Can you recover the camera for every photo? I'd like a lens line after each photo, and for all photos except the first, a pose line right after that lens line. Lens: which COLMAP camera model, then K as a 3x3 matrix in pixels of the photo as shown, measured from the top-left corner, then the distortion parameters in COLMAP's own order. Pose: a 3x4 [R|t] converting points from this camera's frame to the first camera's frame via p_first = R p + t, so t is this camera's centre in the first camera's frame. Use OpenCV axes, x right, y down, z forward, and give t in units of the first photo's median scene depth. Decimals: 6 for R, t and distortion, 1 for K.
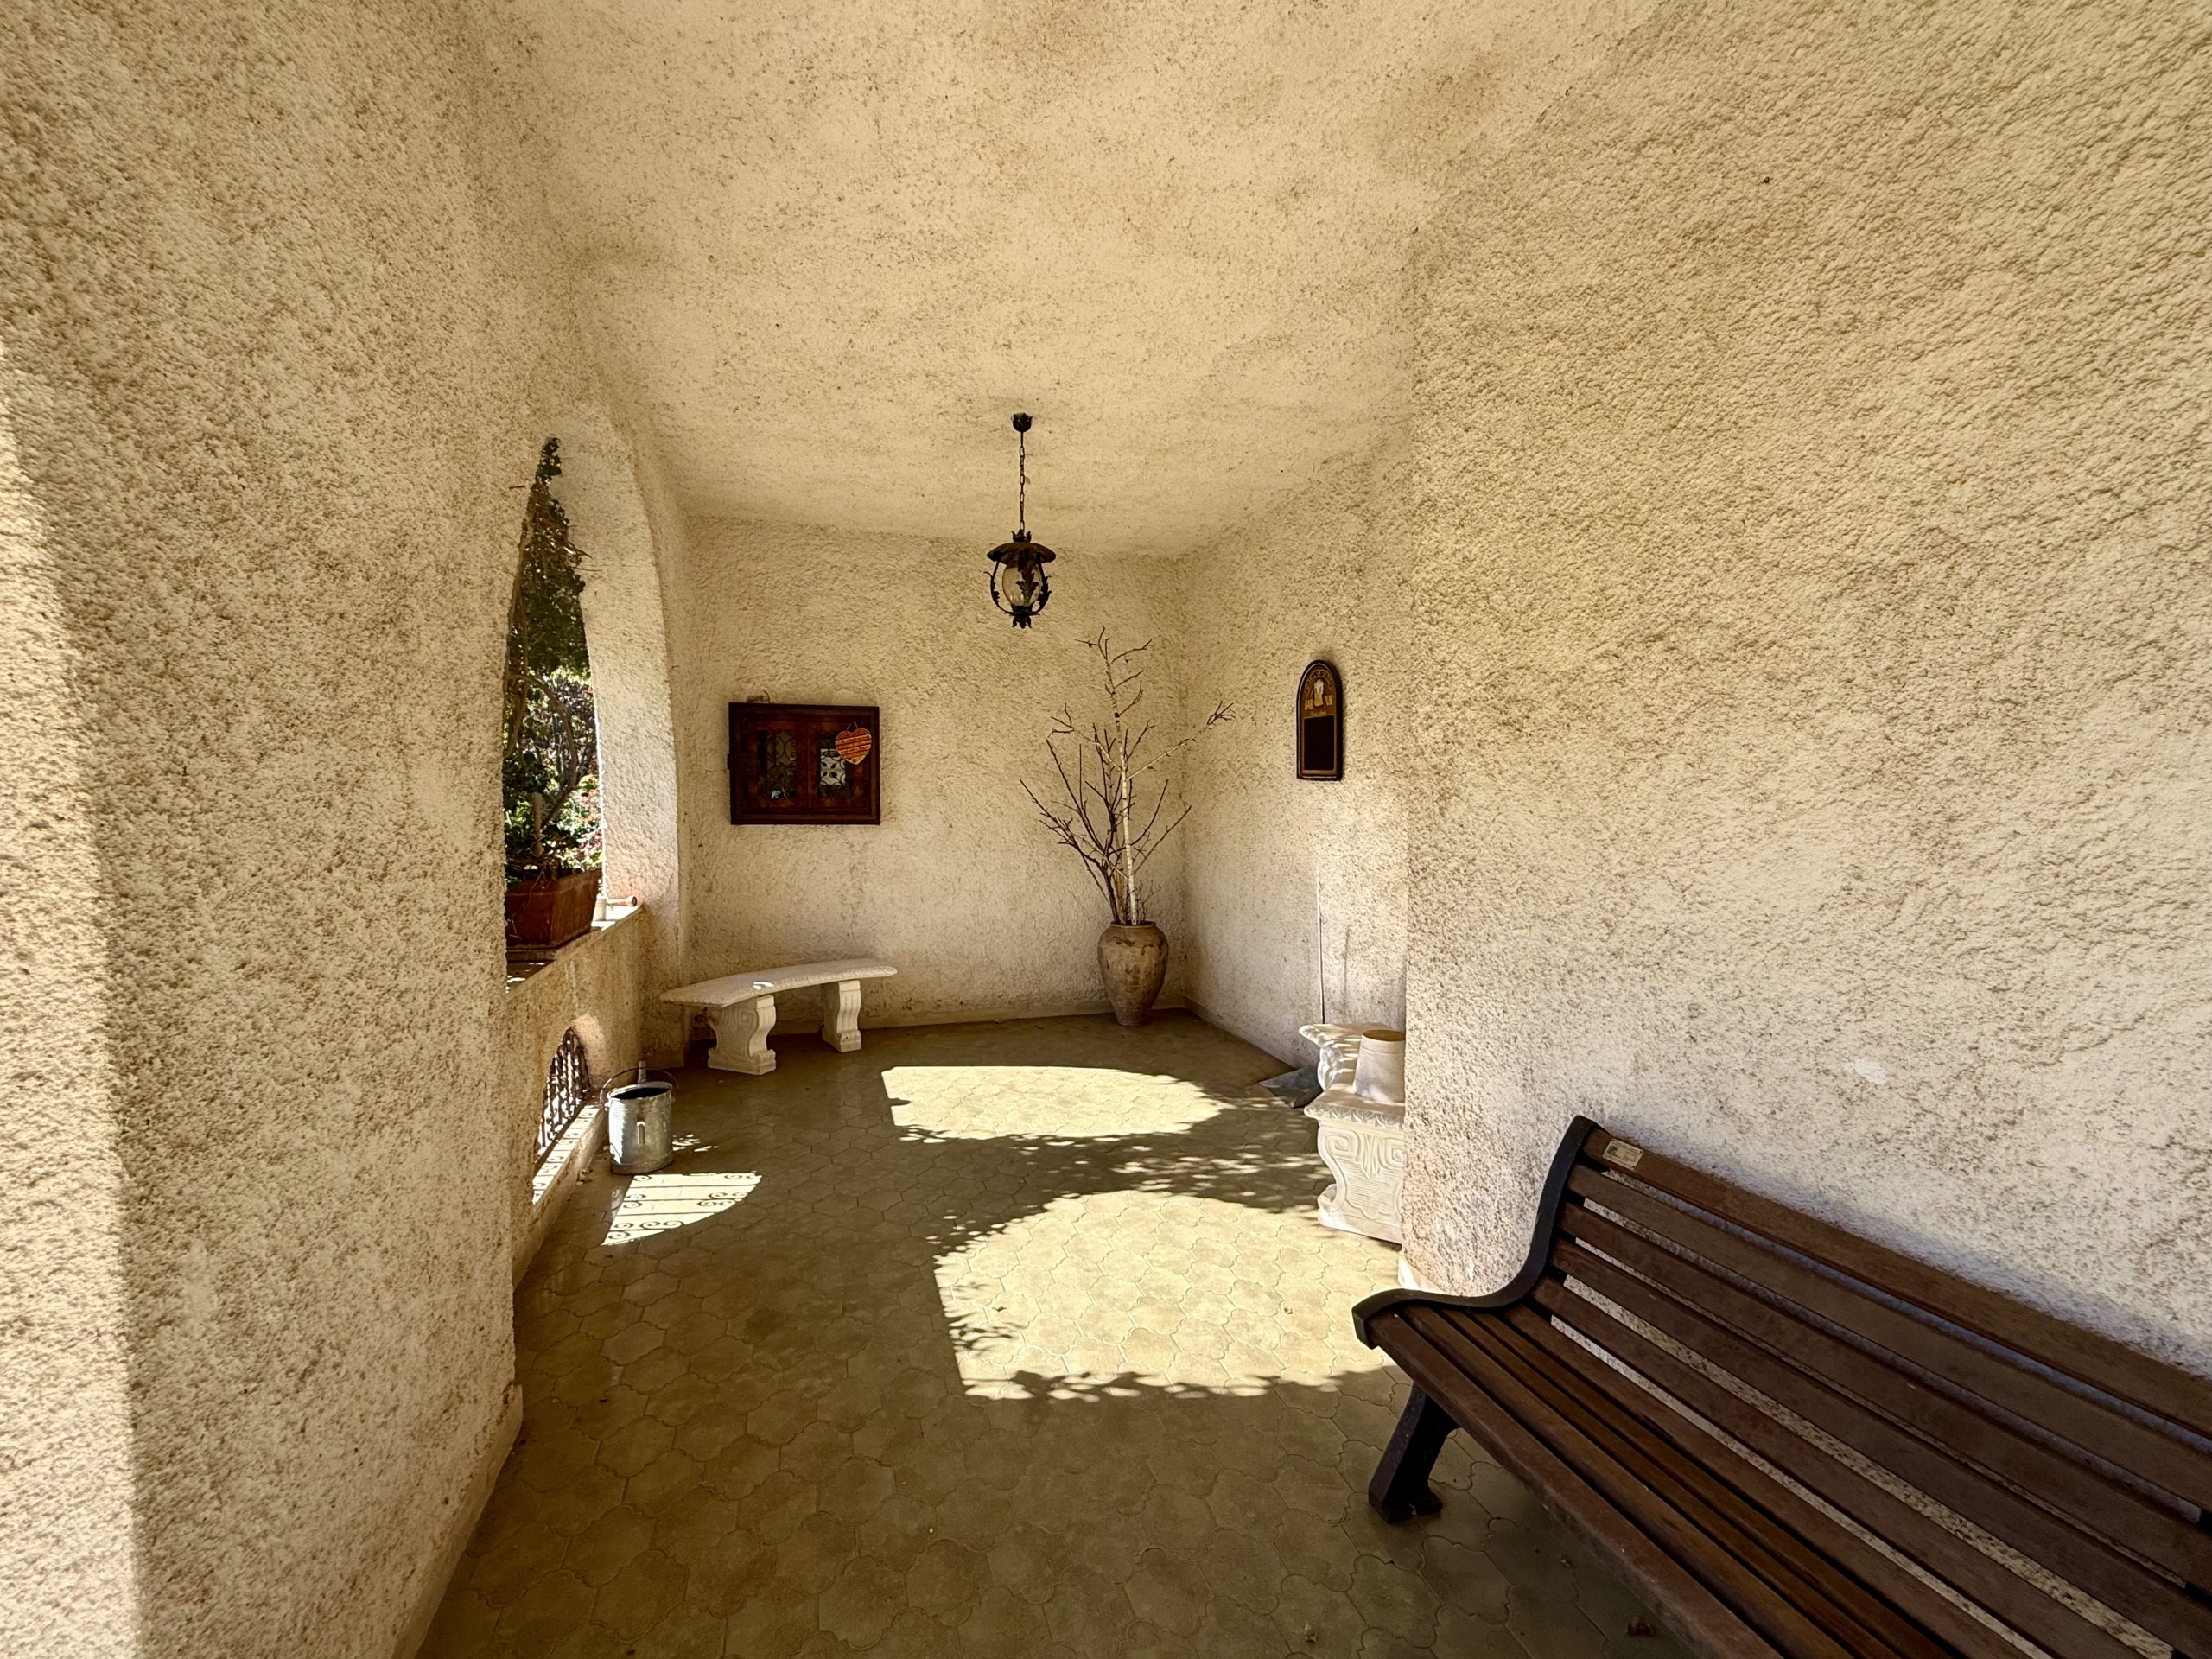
lens RADIAL K [[935.3, 0, 1104.6], [0, 935.3, 827.5], [0, 0, 1]] dist [0.000971, -0.000144]
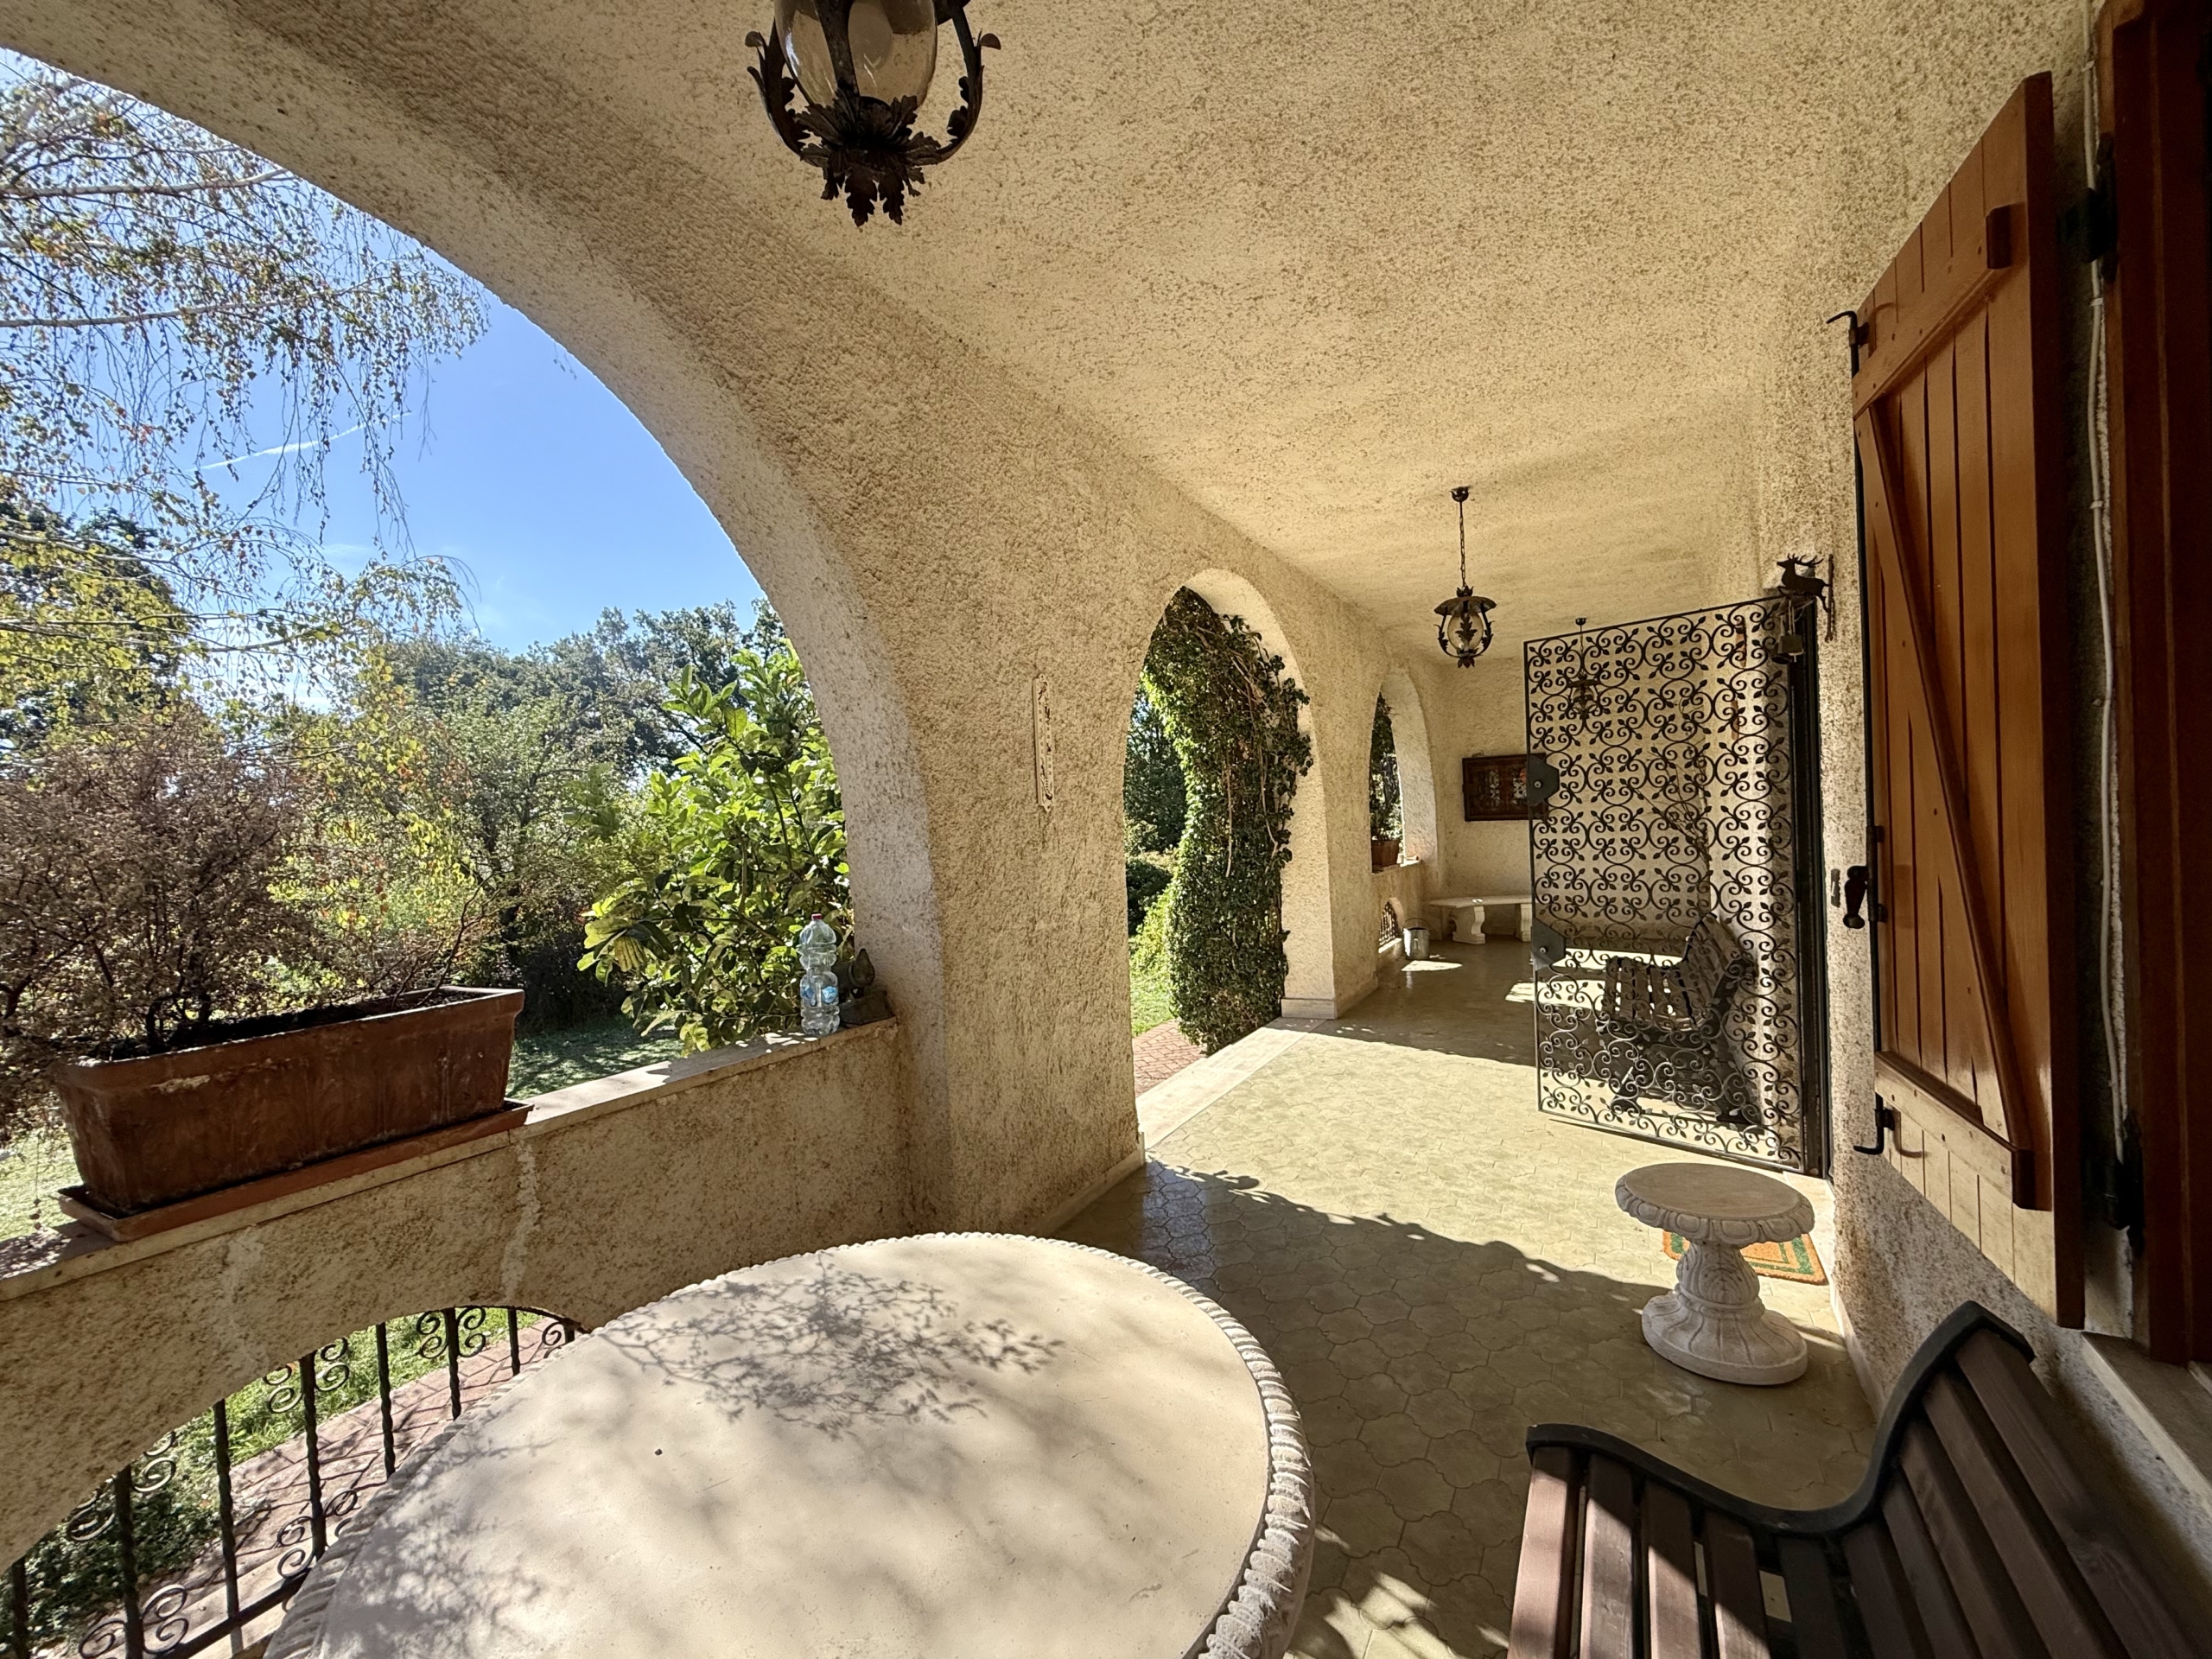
lens RADIAL K [[935.3, 0, 1104.6], [0, 935.3, 827.5], [0, 0, 1]] dist [0.000971, -0.000144]
pose [[0.682308, -0.018721, -0.730825, 0.636751], [0.014176, 0.999823, -0.012377, 0.029697], [0.730927, -0.001915, 0.682453, -1.088107]]
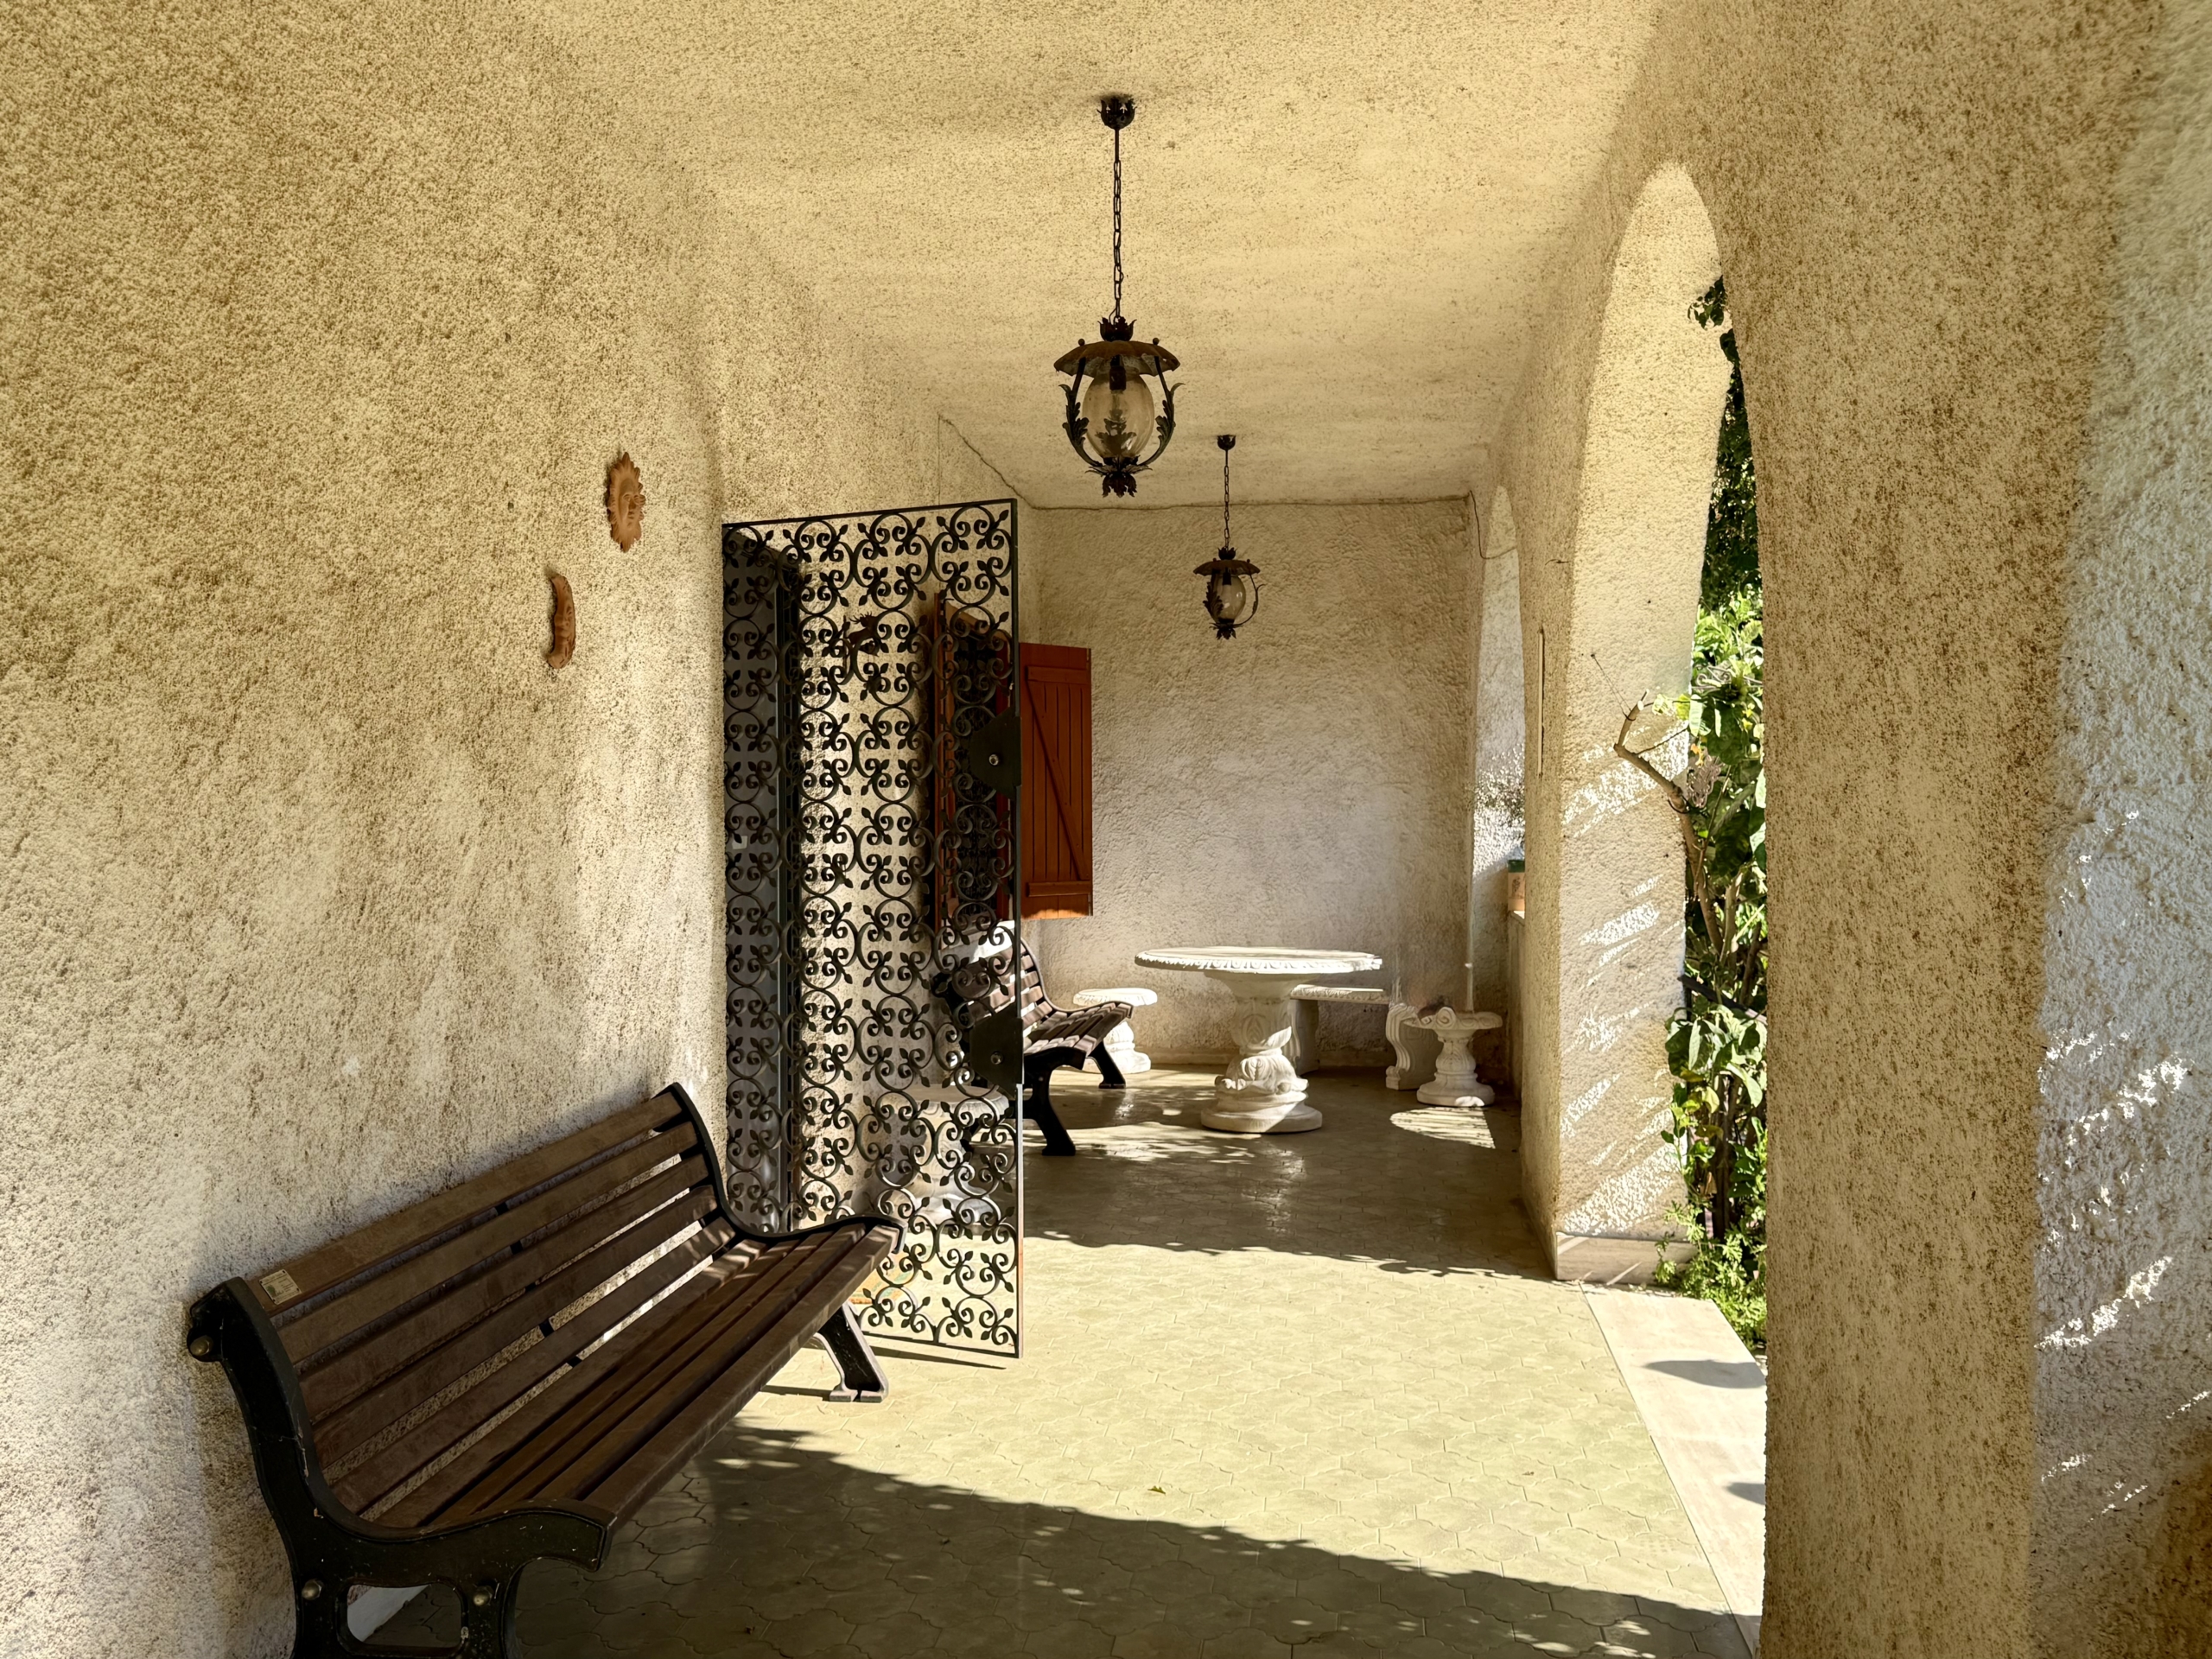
lens RADIAL K [[2053.1, 0, 1106.0], [0, 2053.1, 829.5], [0, 0, 1]] dist [0.000274, -0.000094]
pose [[-0.909923, -0.002592, 0.414770, -0.305052], [0.017001, 0.998907, 0.043539, -0.029415], [-0.414430, 0.046669, -0.908884, 0.945872]]
